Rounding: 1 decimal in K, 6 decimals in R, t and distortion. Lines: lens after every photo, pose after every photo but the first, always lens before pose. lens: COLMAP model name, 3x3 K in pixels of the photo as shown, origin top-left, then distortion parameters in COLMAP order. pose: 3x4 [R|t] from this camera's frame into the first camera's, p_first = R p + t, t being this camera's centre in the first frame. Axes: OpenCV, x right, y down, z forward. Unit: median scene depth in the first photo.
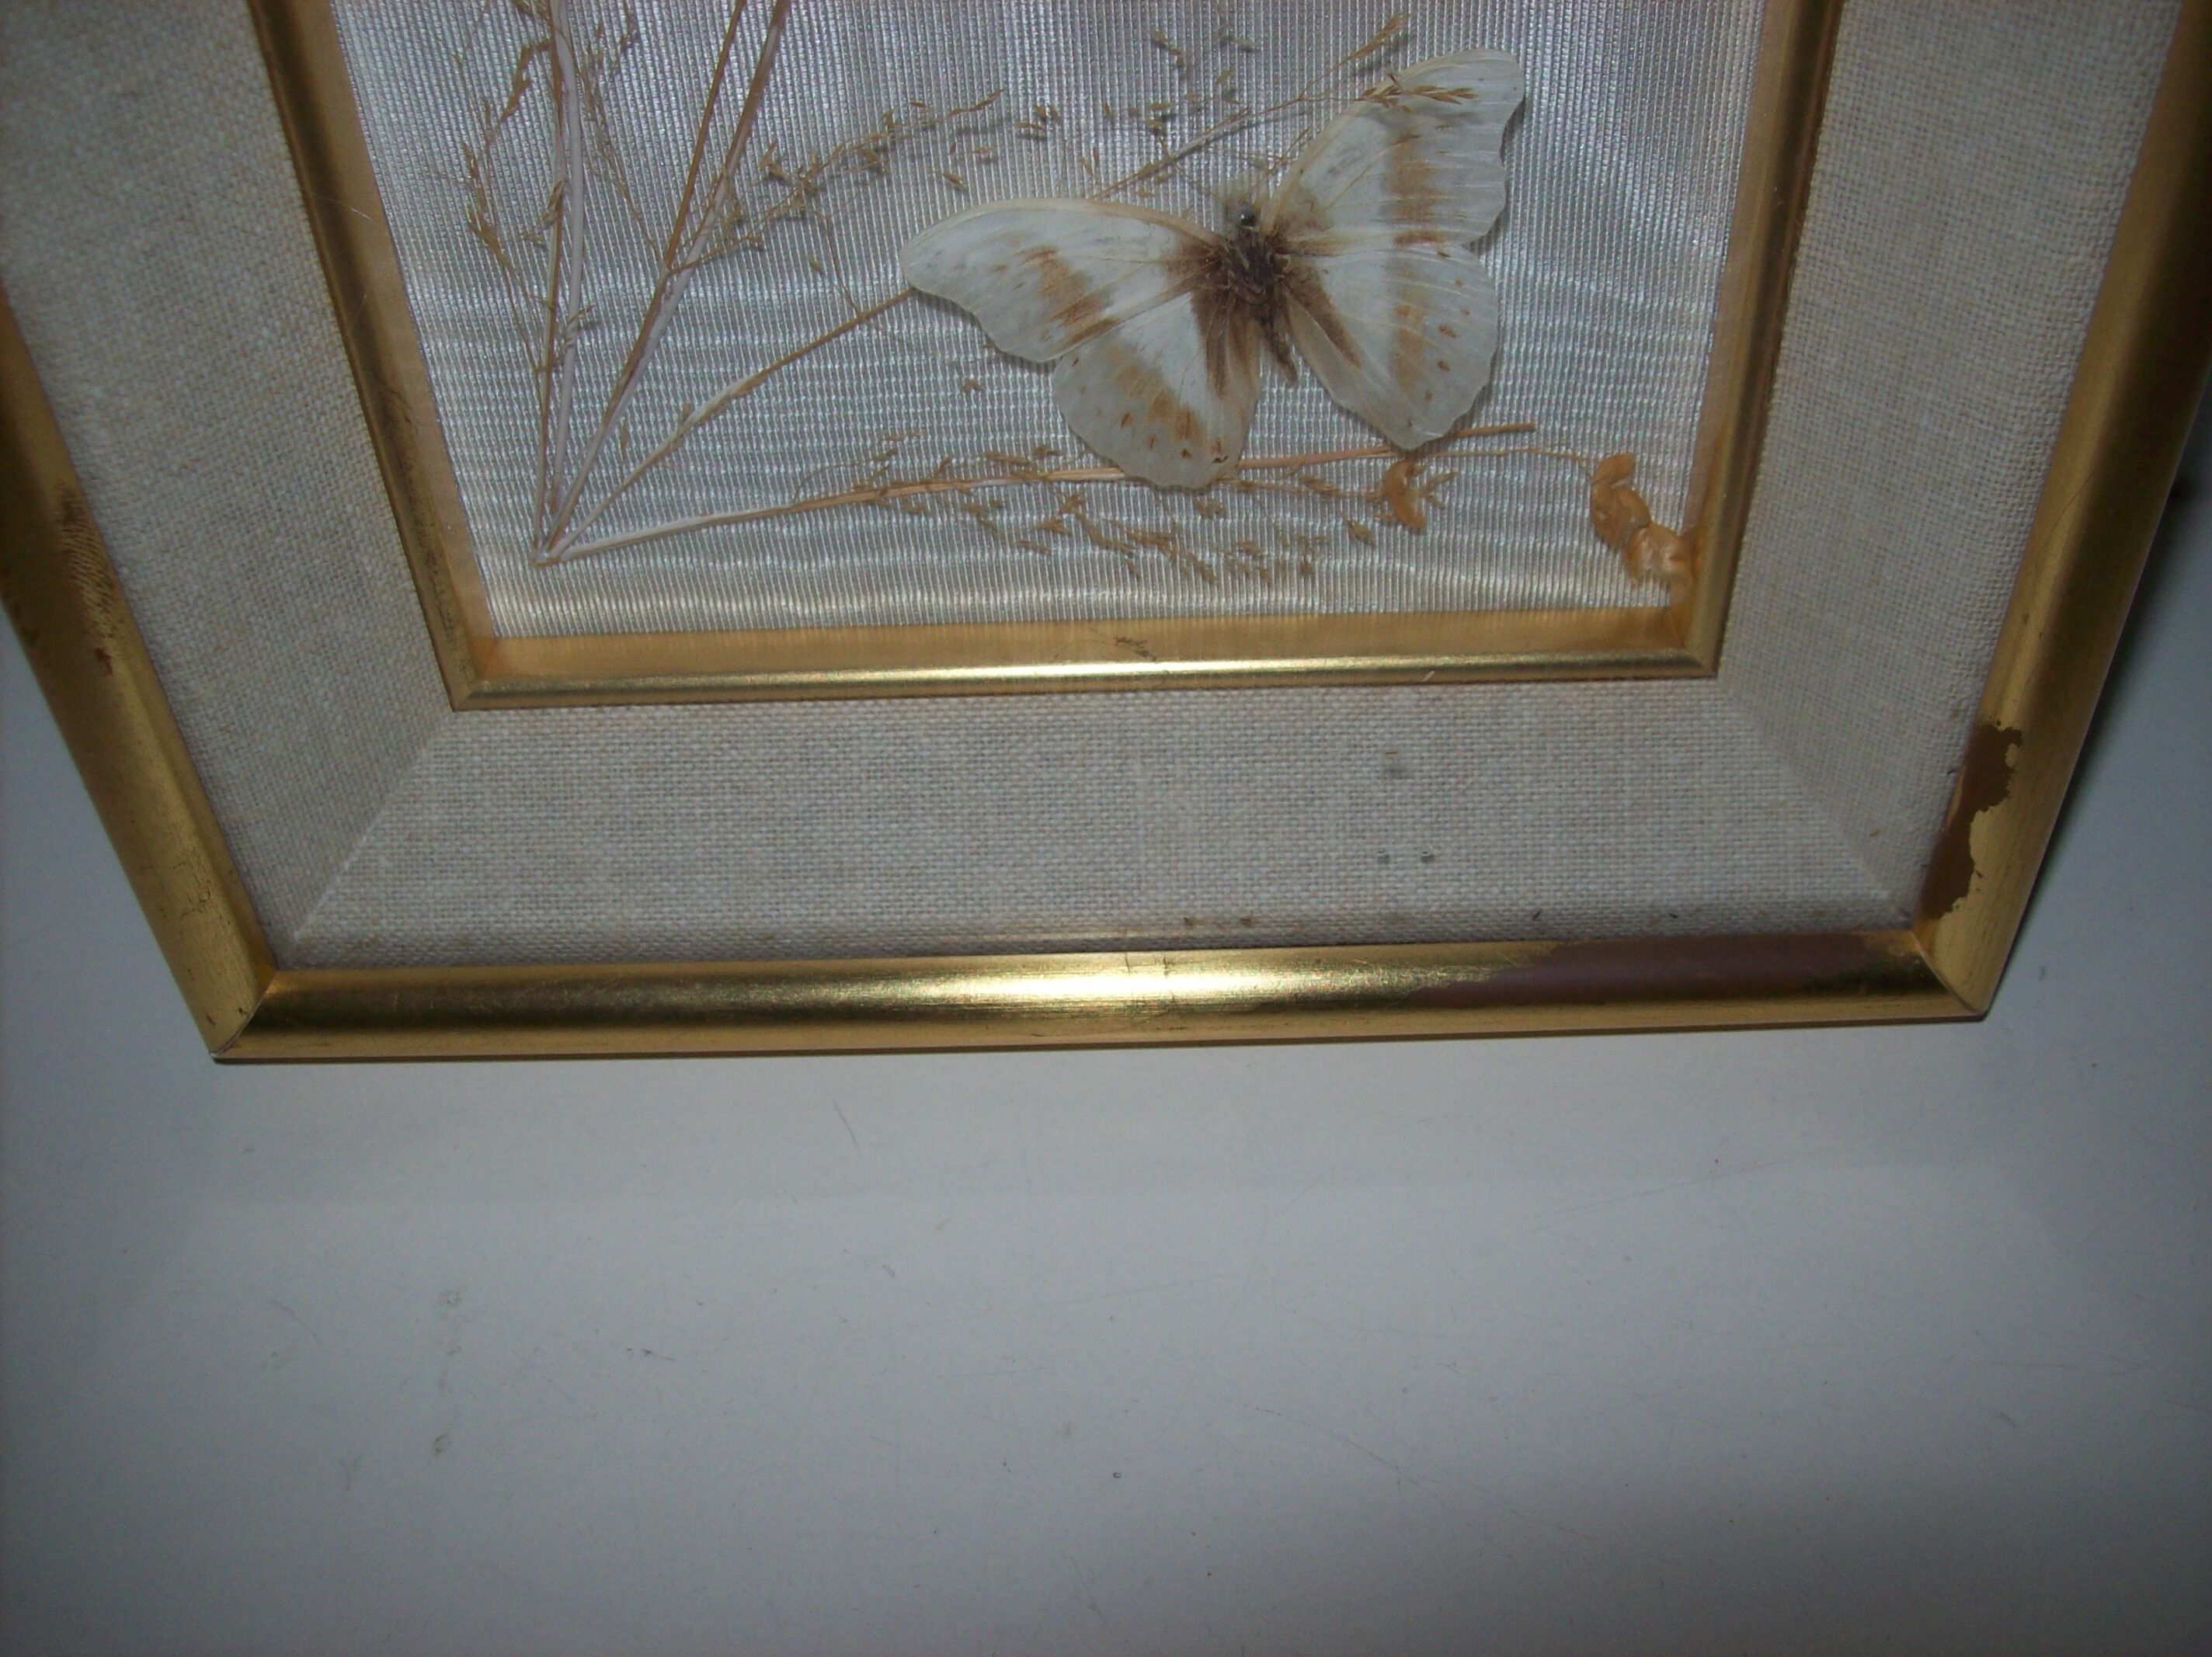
lens RADIAL K [[2313.4, 0, 1139.5], [0, 2313.4, 829.9], [0, 0, 1]] dist [-0.153856, 0.000000]
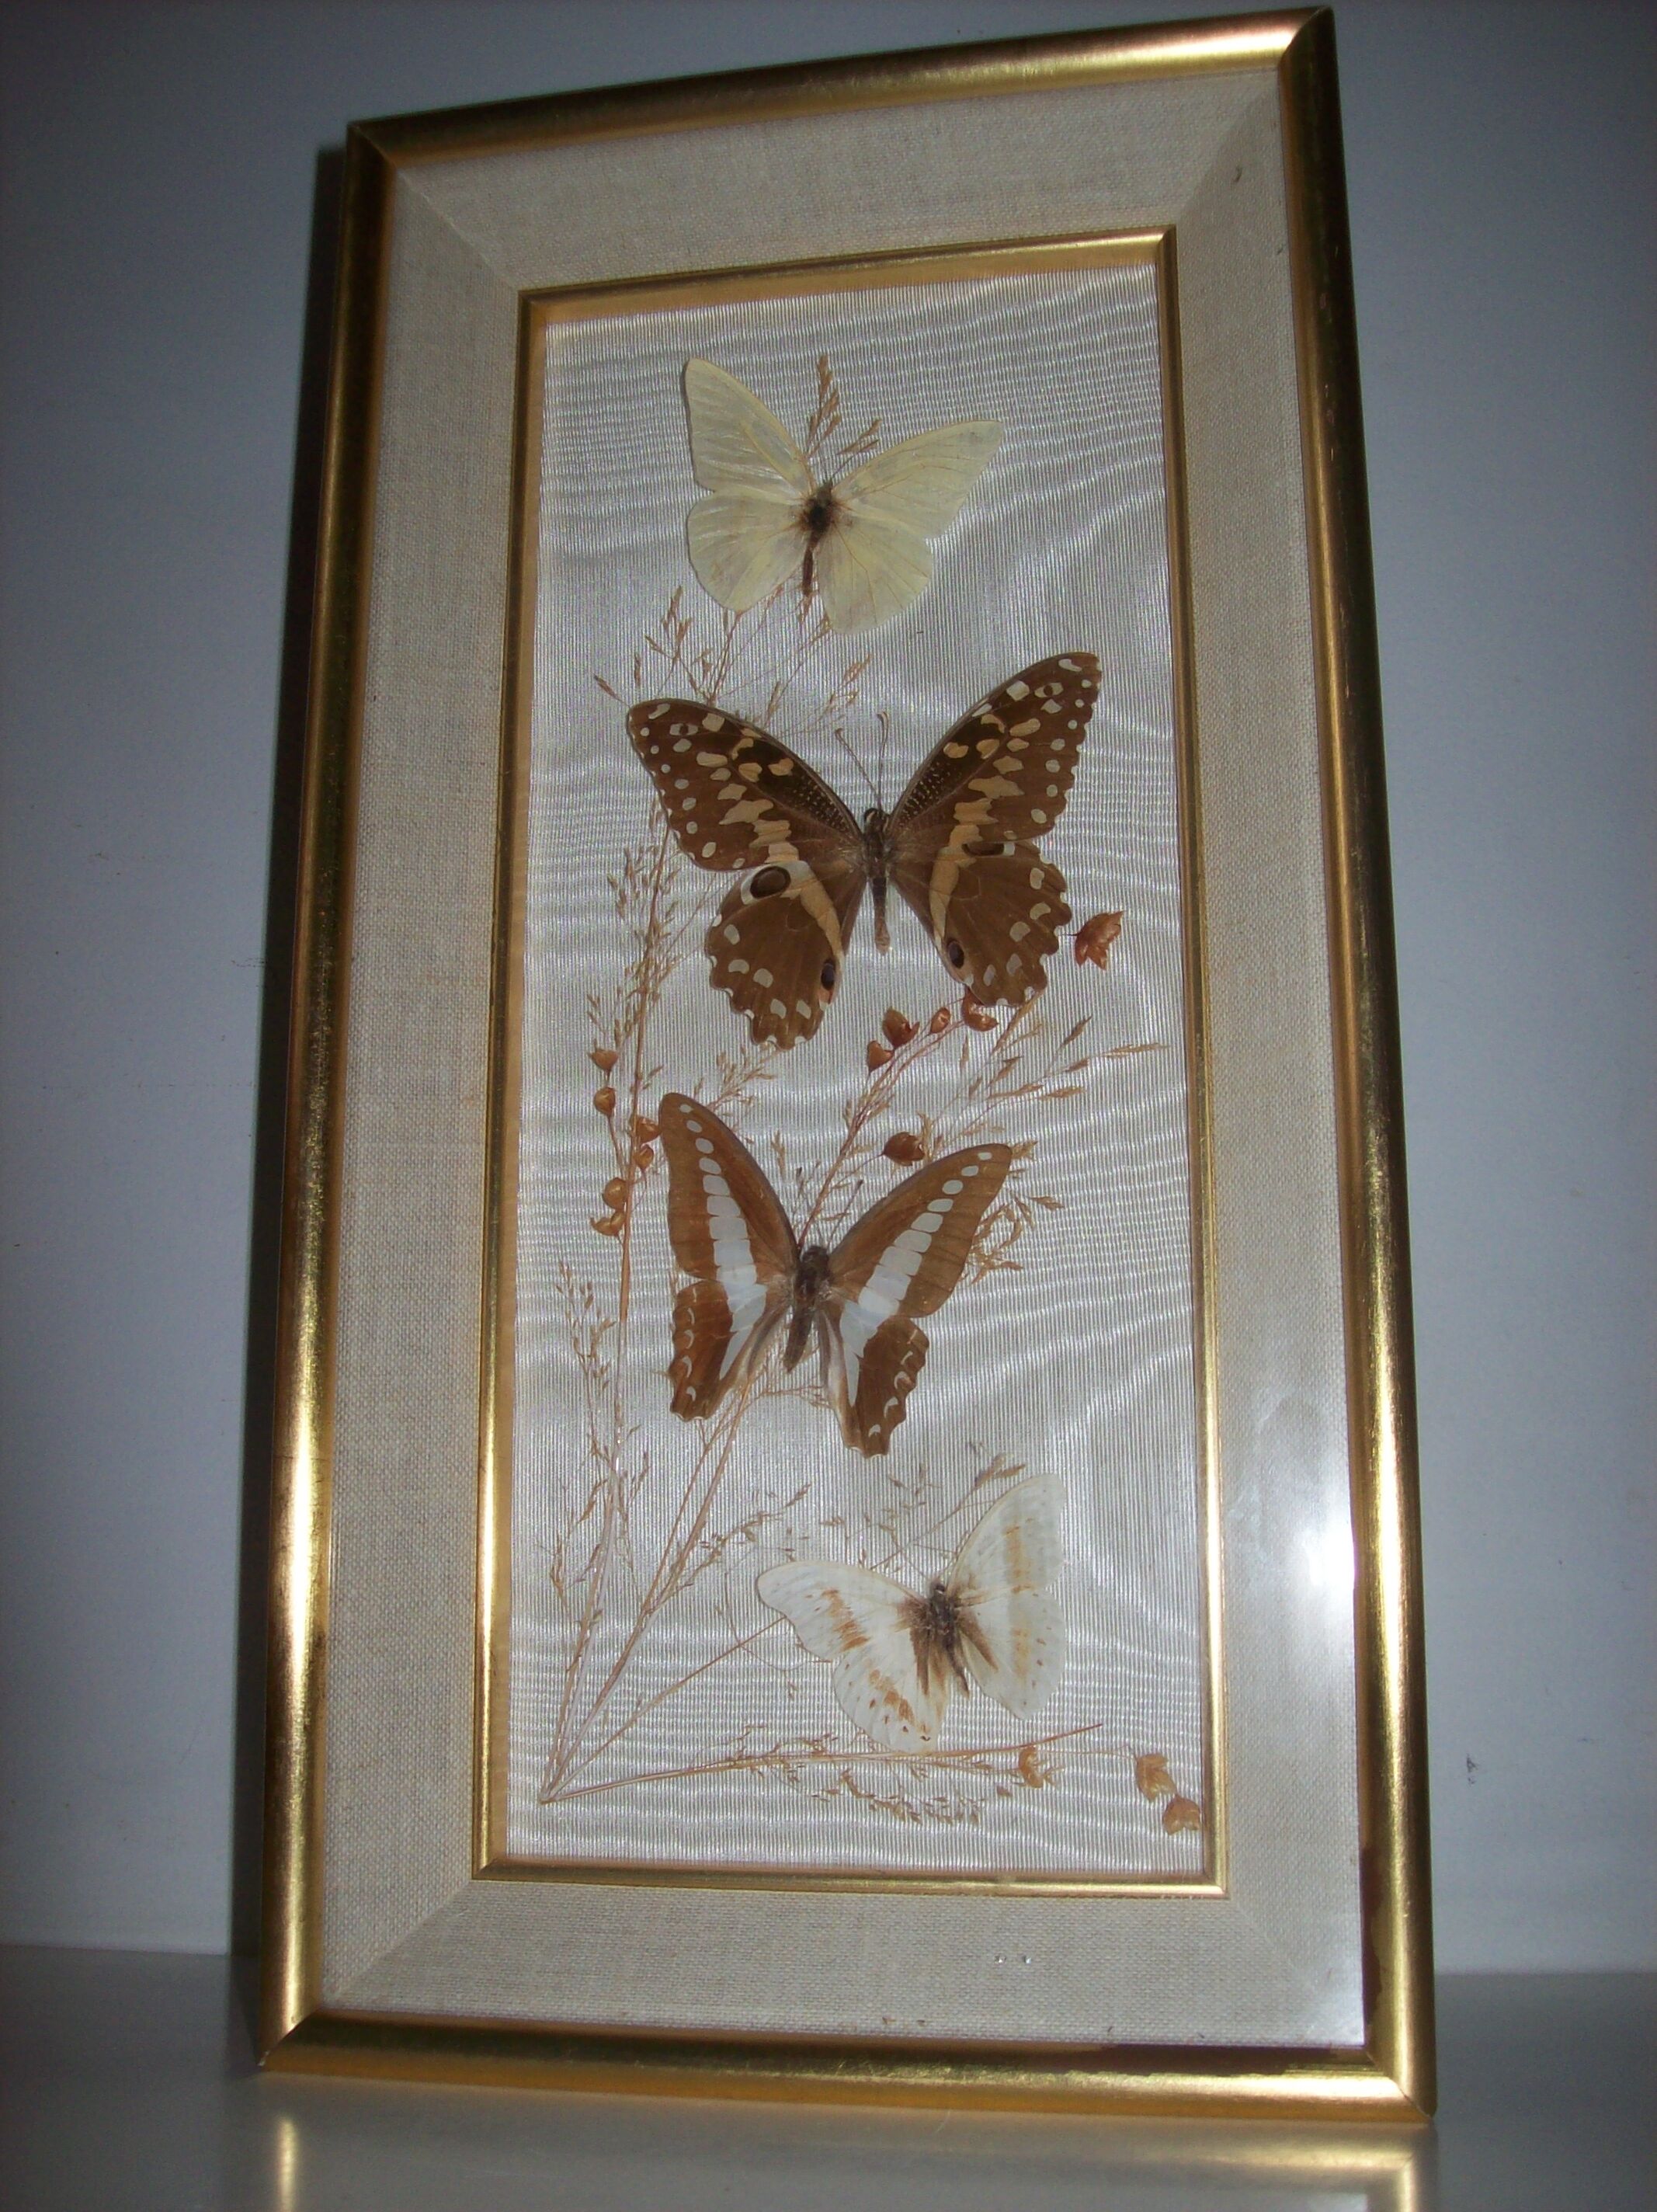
lens RADIAL K [[2313.4, 0, 831.0], [0, 2313.4, 1105.1], [0, 0, 1]] dist [-0.153856, 0.000000]
pose [[0.978610, -0.020330, -0.204718, 0.336770], [-0.157503, 0.566125, -0.809133, 1.006972], [0.132346, 0.824069, 0.550813, -0.383715]]
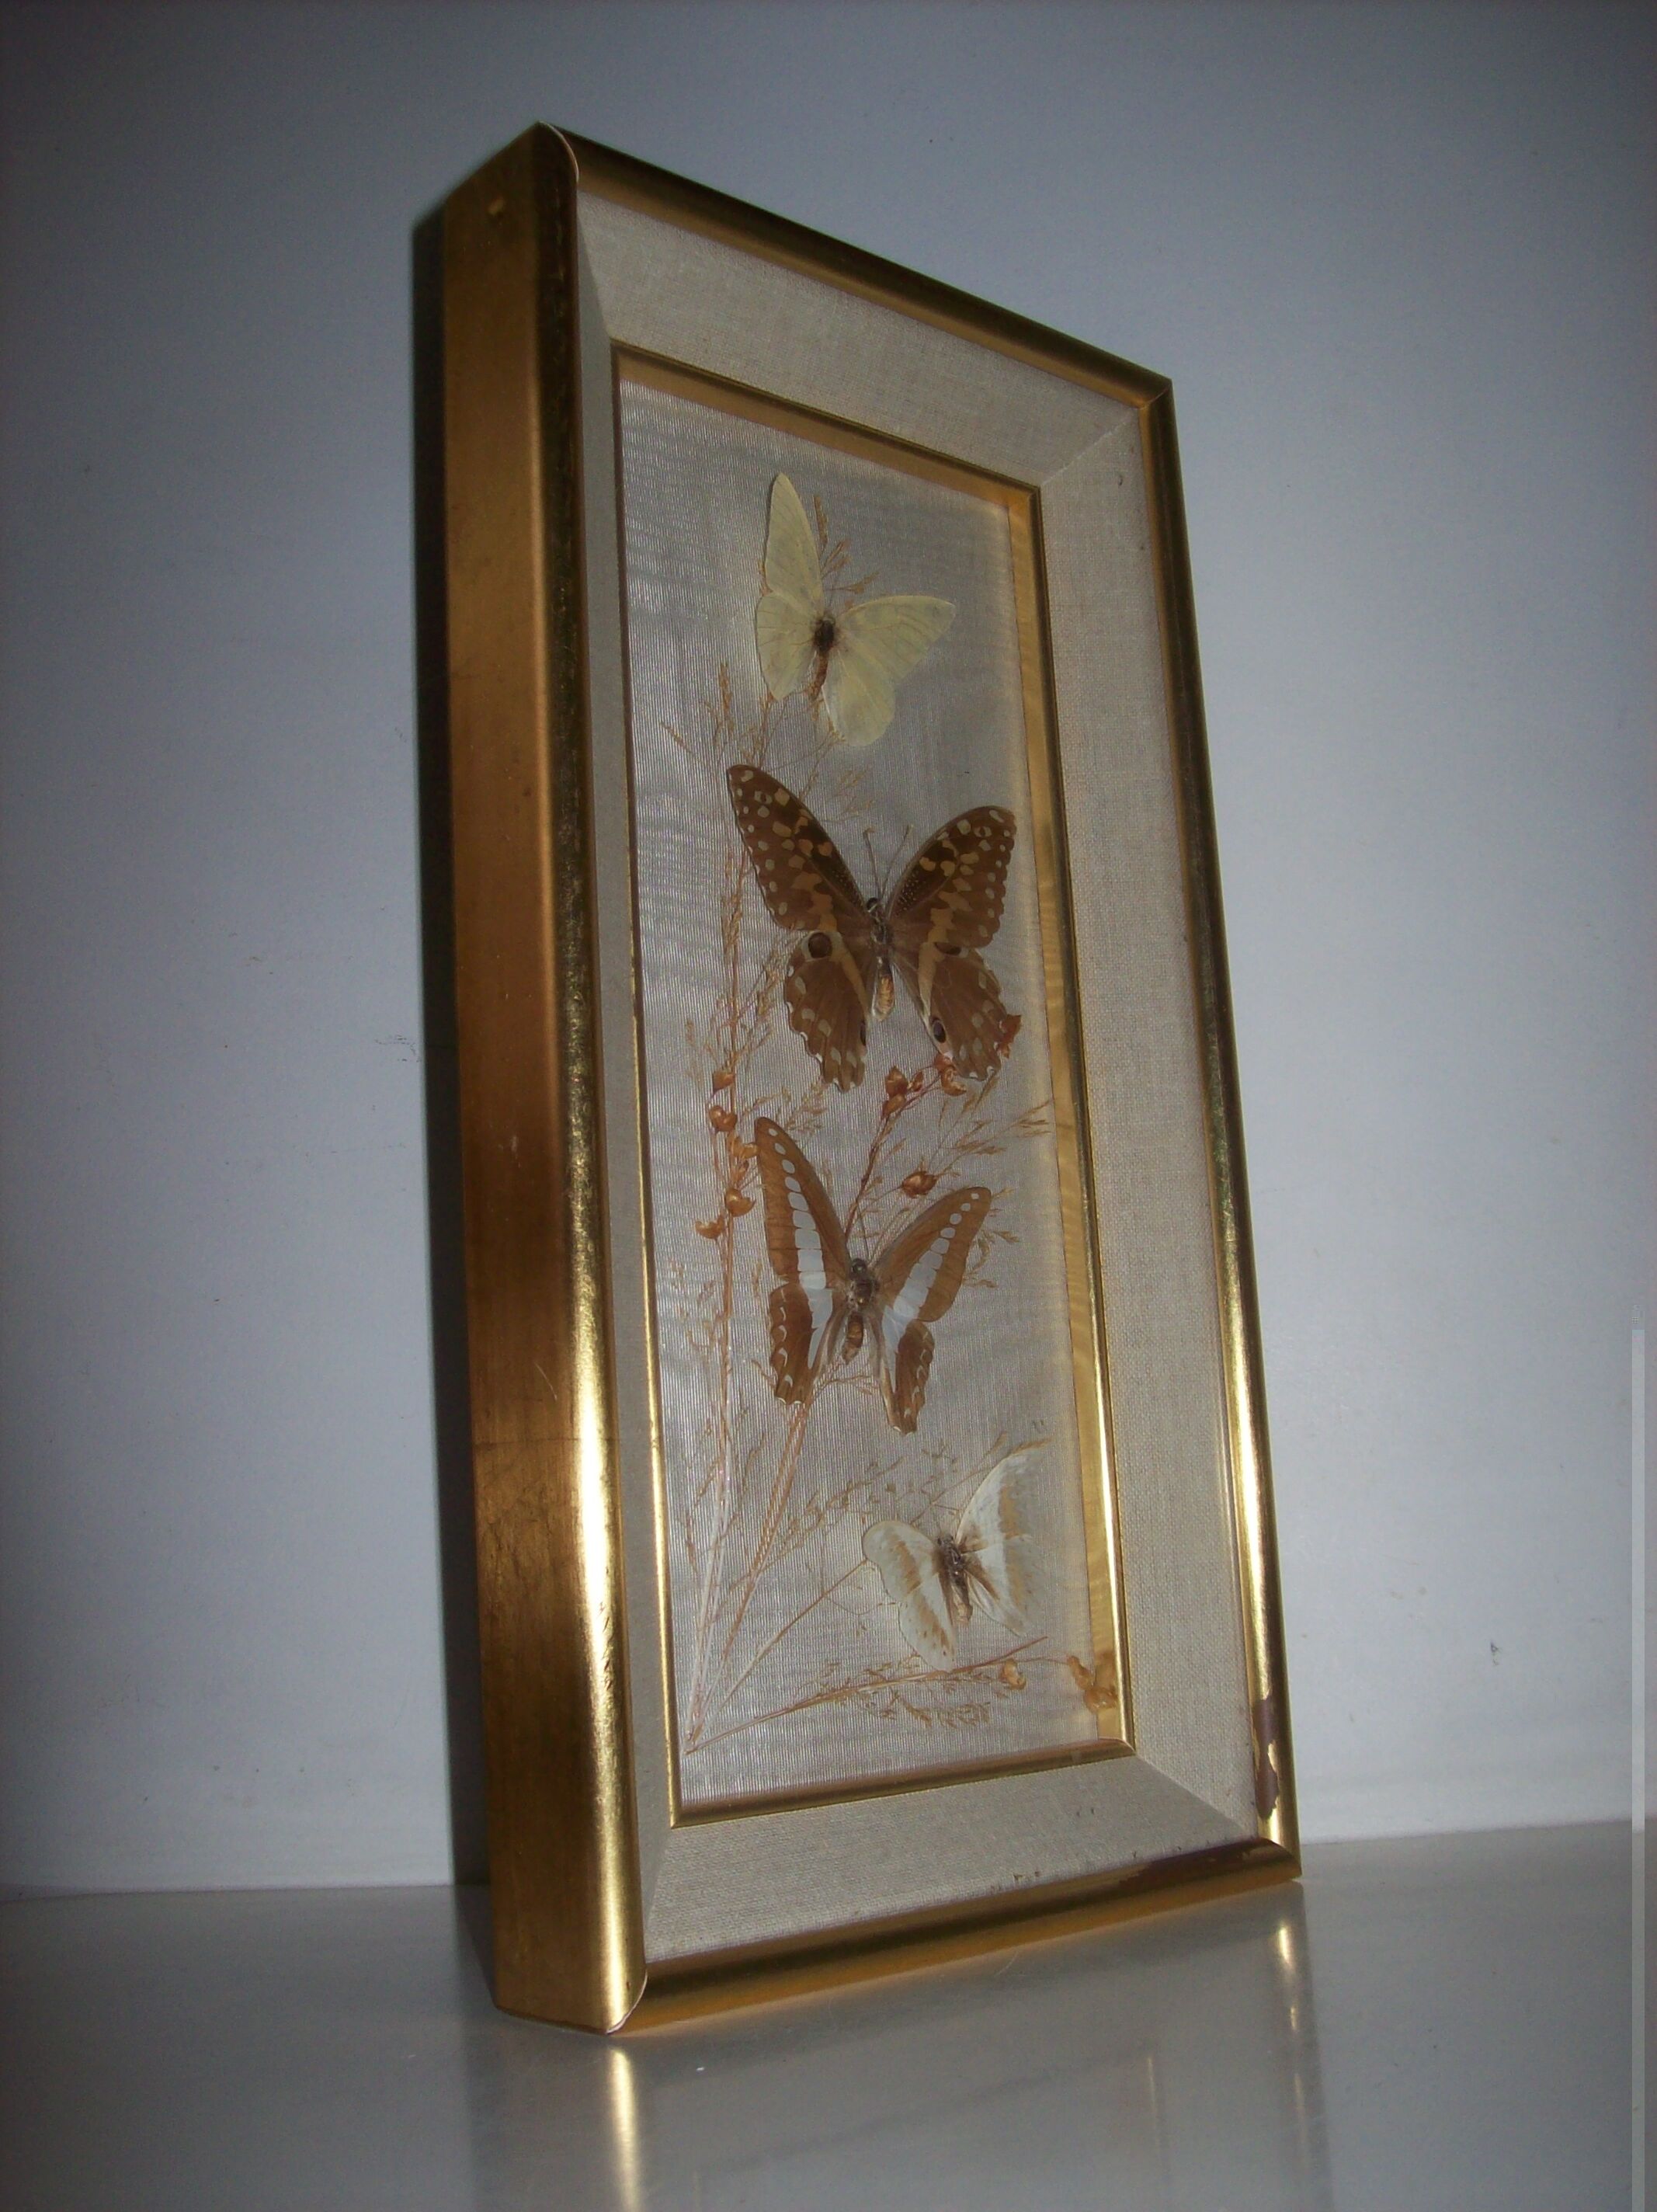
lens RADIAL K [[2313.4, 0, 826.0], [0, 2313.4, 1105.5], [0, 0, 1]] dist [-0.153856, 0.000000]
pose [[0.773169, 0.092364, 0.627438, -1.504566], [0.470282, 0.580261, -0.664930, 0.946813], [-0.425493, 0.809176, 0.405203, -0.274250]]
